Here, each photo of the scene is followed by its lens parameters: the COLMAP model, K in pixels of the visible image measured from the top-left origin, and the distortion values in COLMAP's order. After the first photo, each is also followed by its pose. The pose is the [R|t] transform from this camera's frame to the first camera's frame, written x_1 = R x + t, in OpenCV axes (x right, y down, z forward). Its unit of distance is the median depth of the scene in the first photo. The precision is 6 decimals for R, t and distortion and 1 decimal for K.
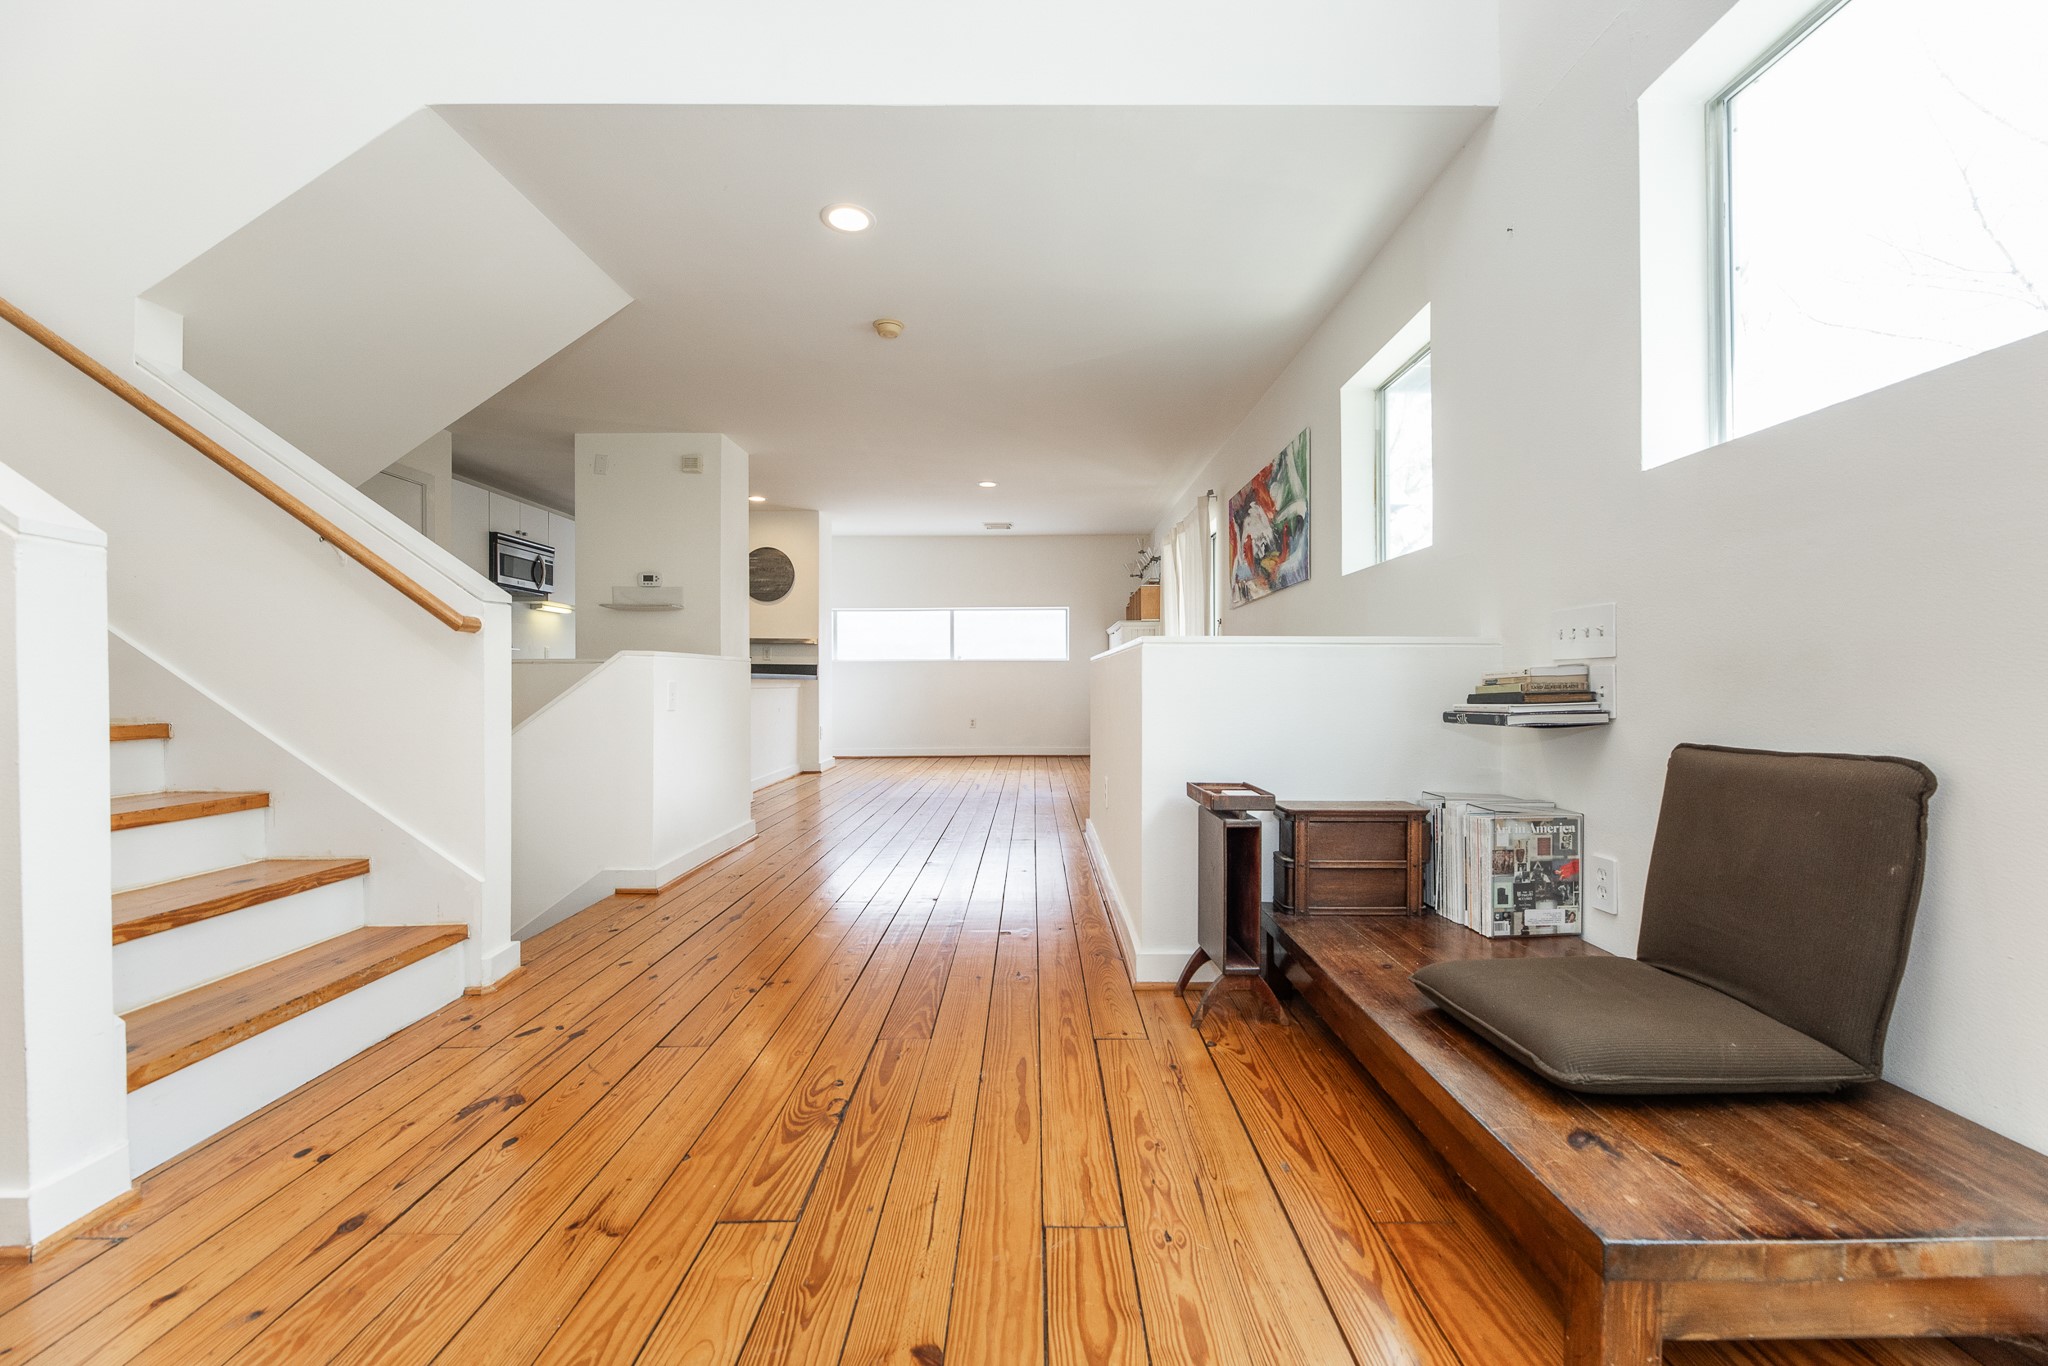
lens RADIAL K [[823.4, 0, 1012.6], [0, 823.4, 680.1], [0, 0, 1]] dist [-0.001580, 0.000945]
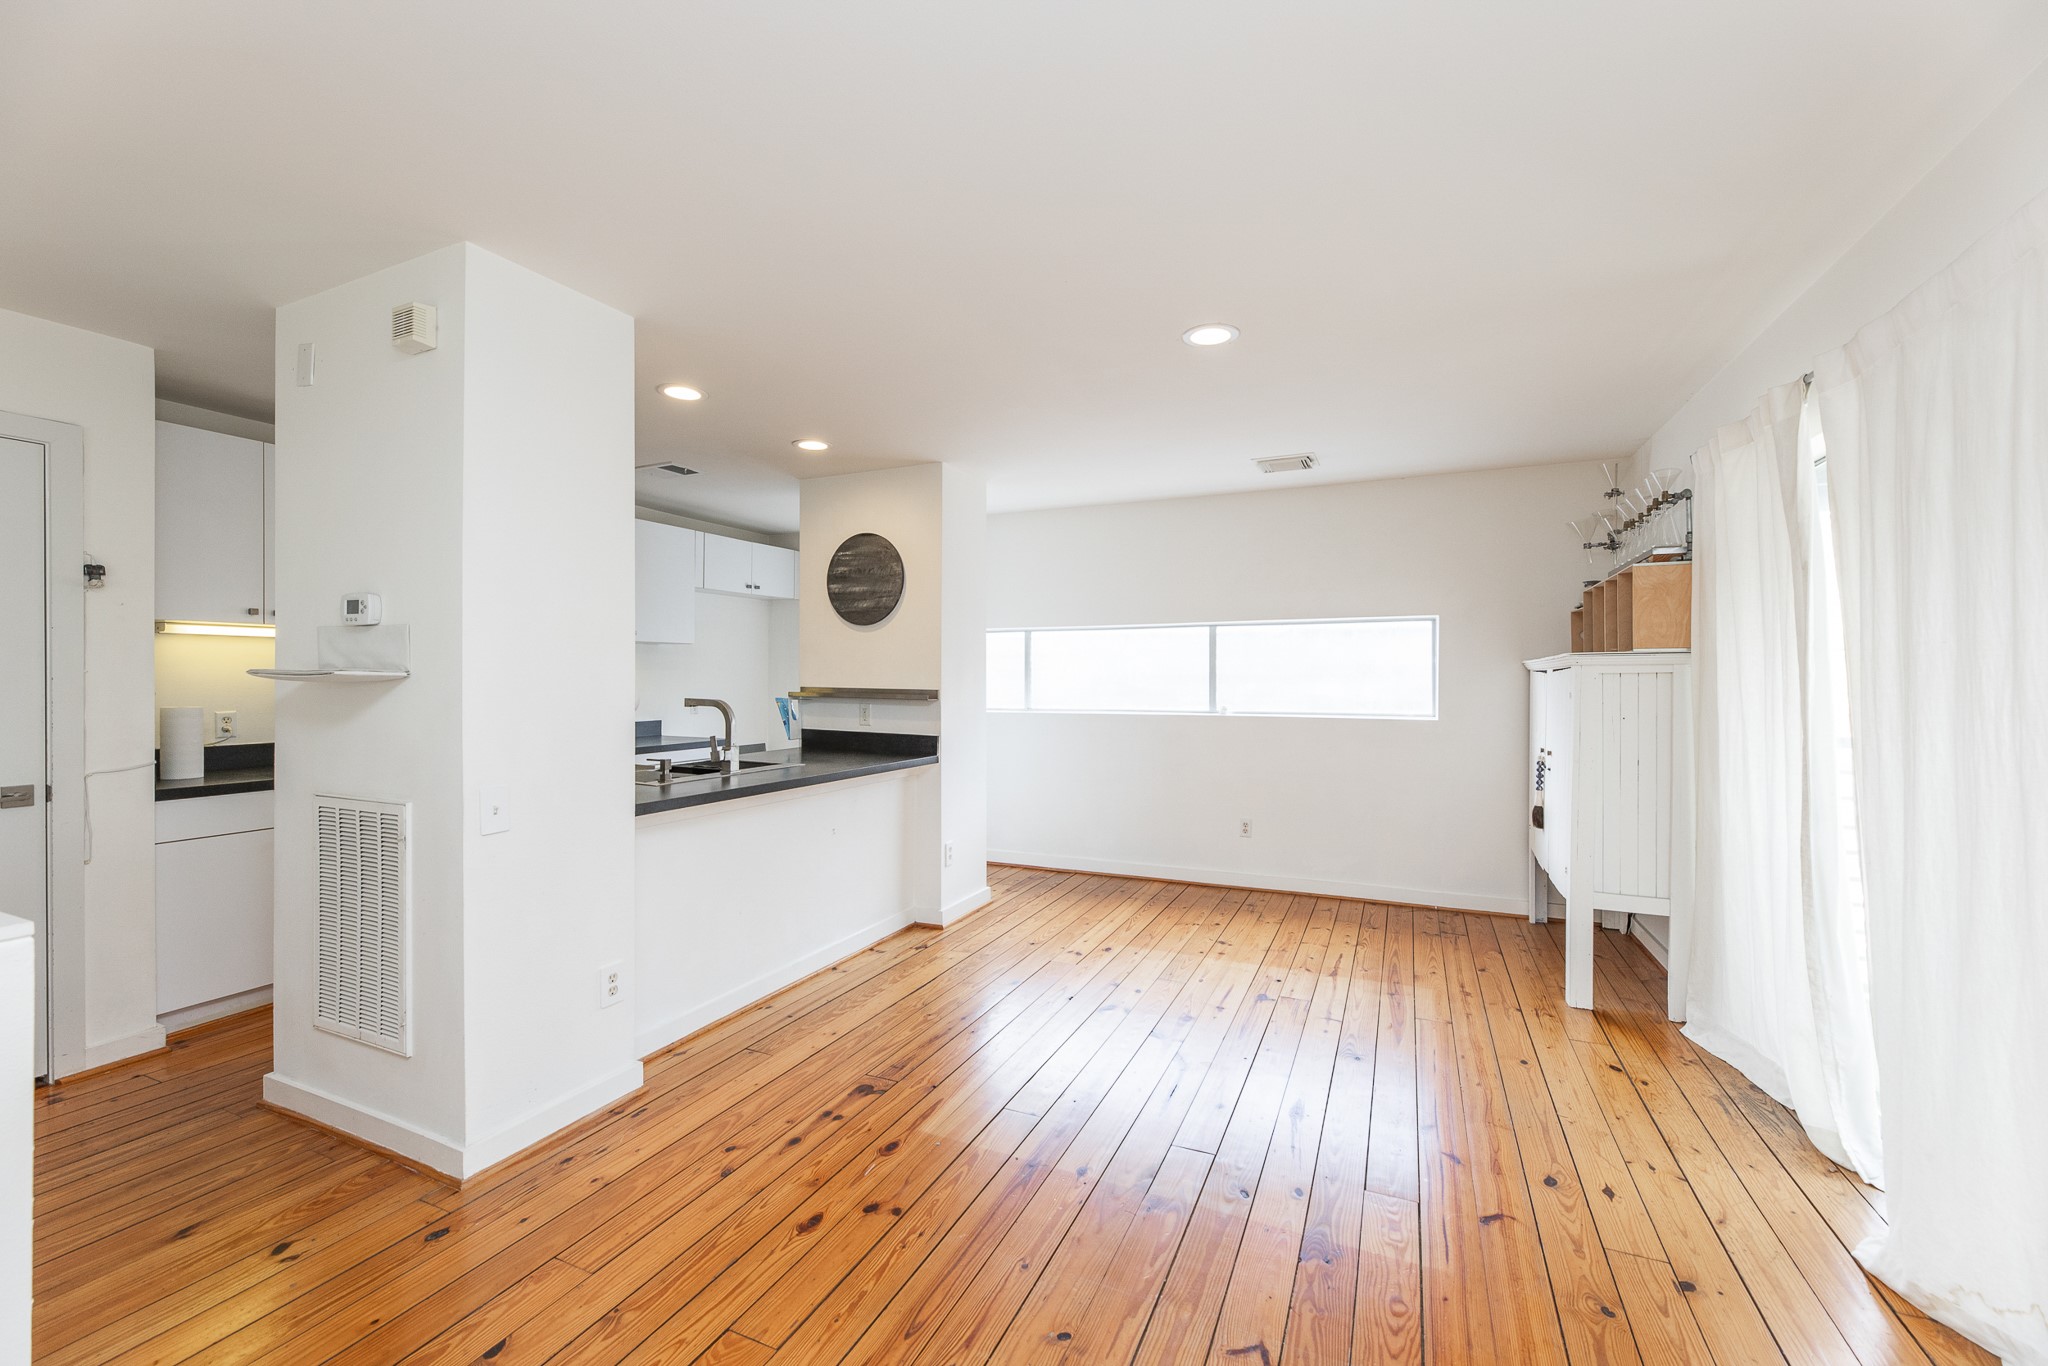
lens RADIAL K [[823.4, 0, 1042.2], [0, 823.4, 676.8], [0, 0, 1]] dist [-0.001580, 0.000945]
pose [[0.918472, 0.002351, -0.395479, 0.048462], [-0.001625, 0.999996, 0.002170, -0.057621], [0.395483, -0.001351, 0.918472, 0.487889]]
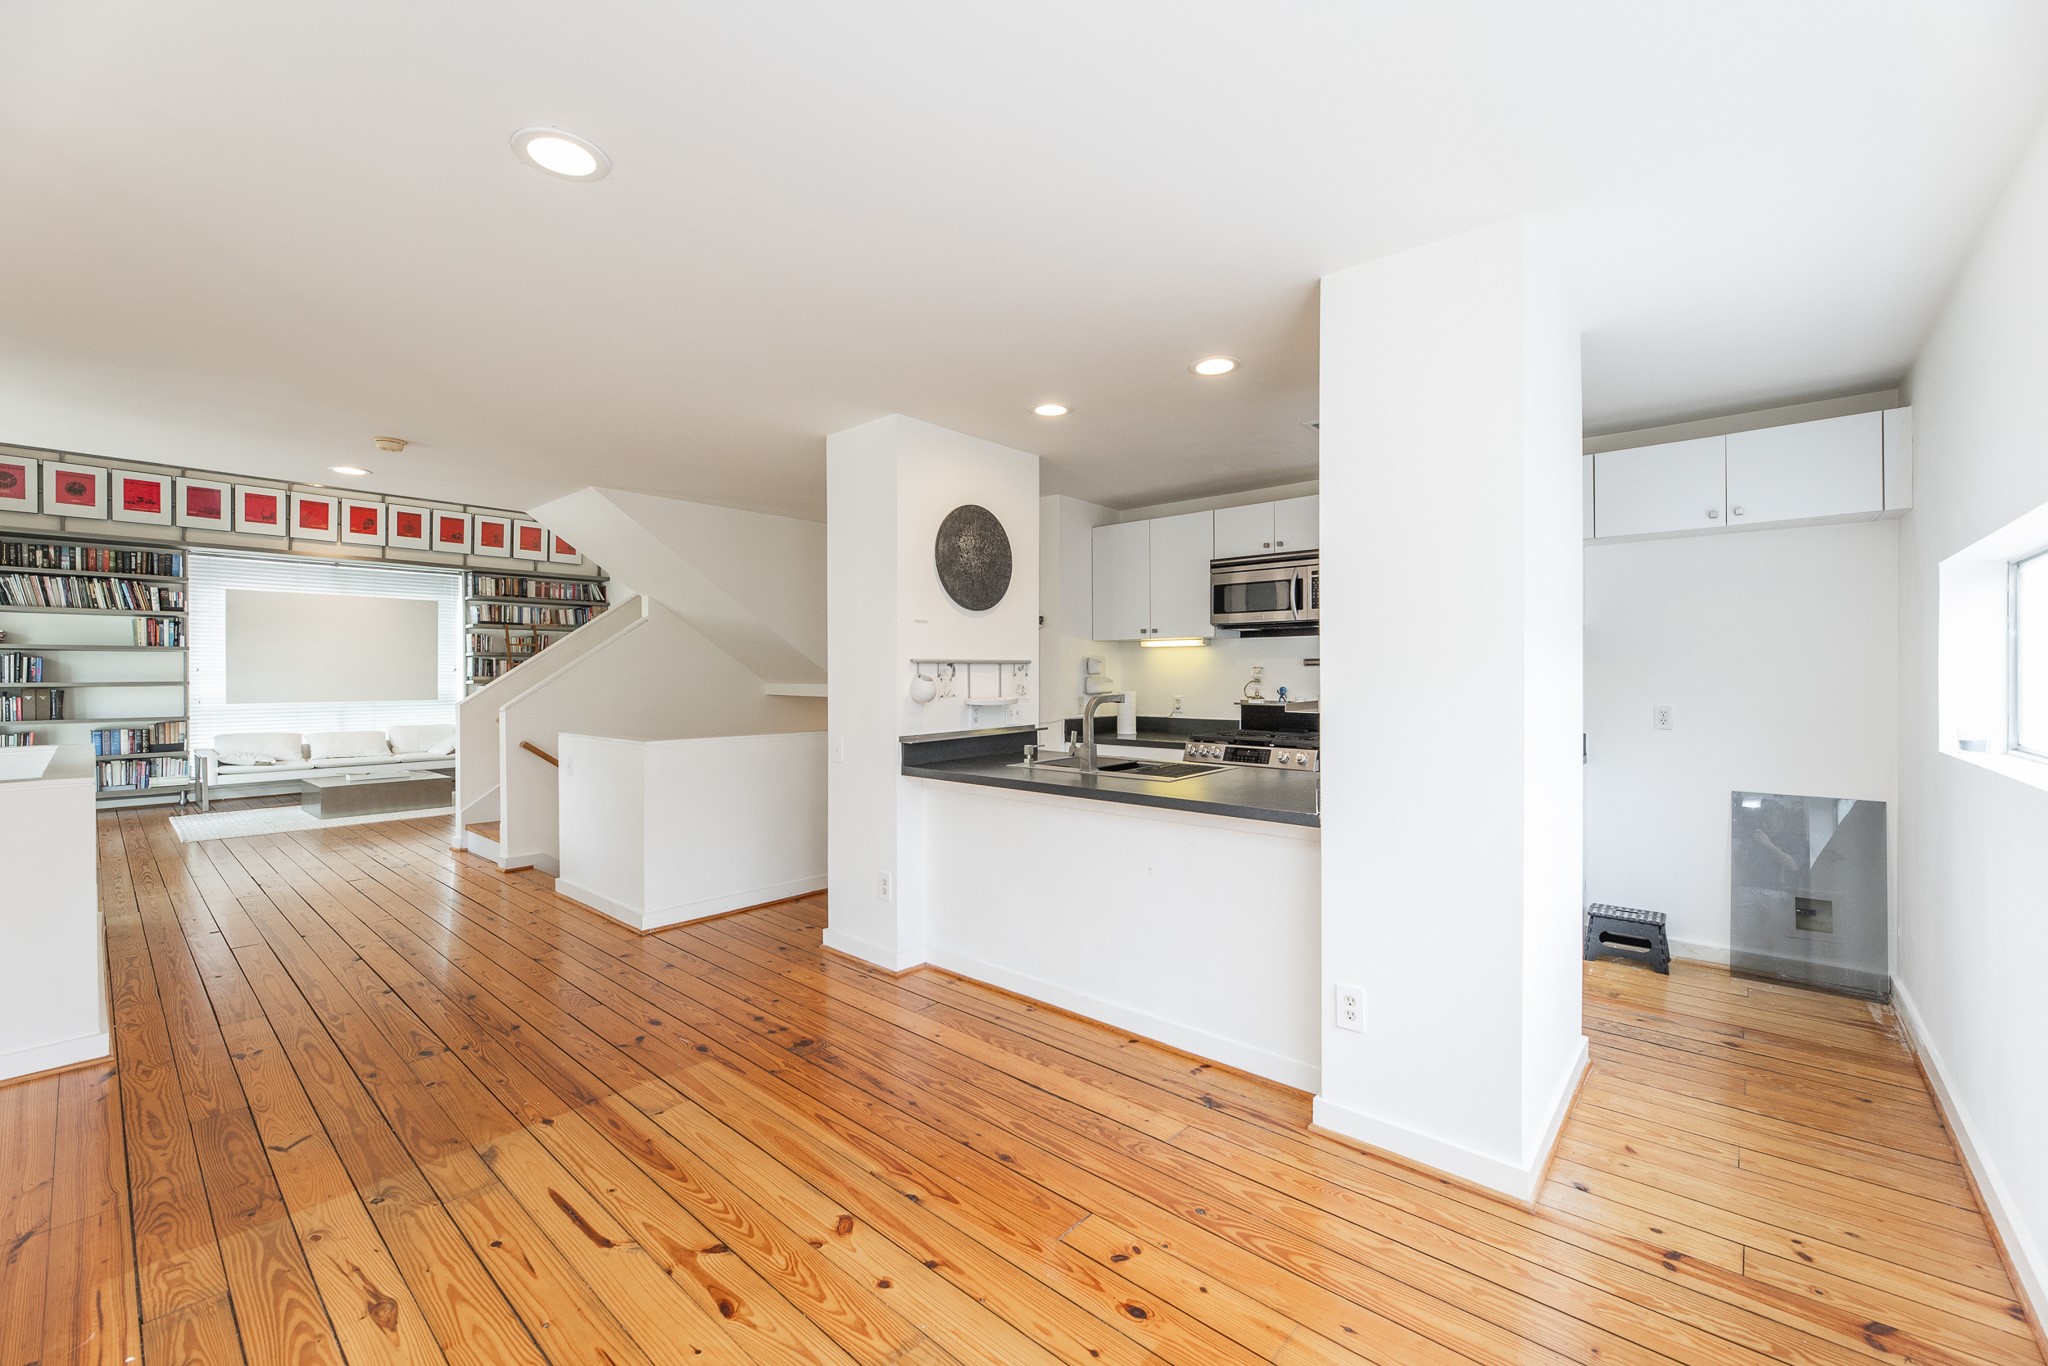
lens RADIAL K [[823.4, 0, 1038.7], [0, 823.4, 677.0], [0, 0, 1]] dist [-0.001580, 0.000945]
pose [[-0.647643, 0.007502, -0.761907, 0.095877], [0.006457, 0.999970, 0.004357, -0.055695], [0.761916, -0.002098, -0.647672, 2.121706]]
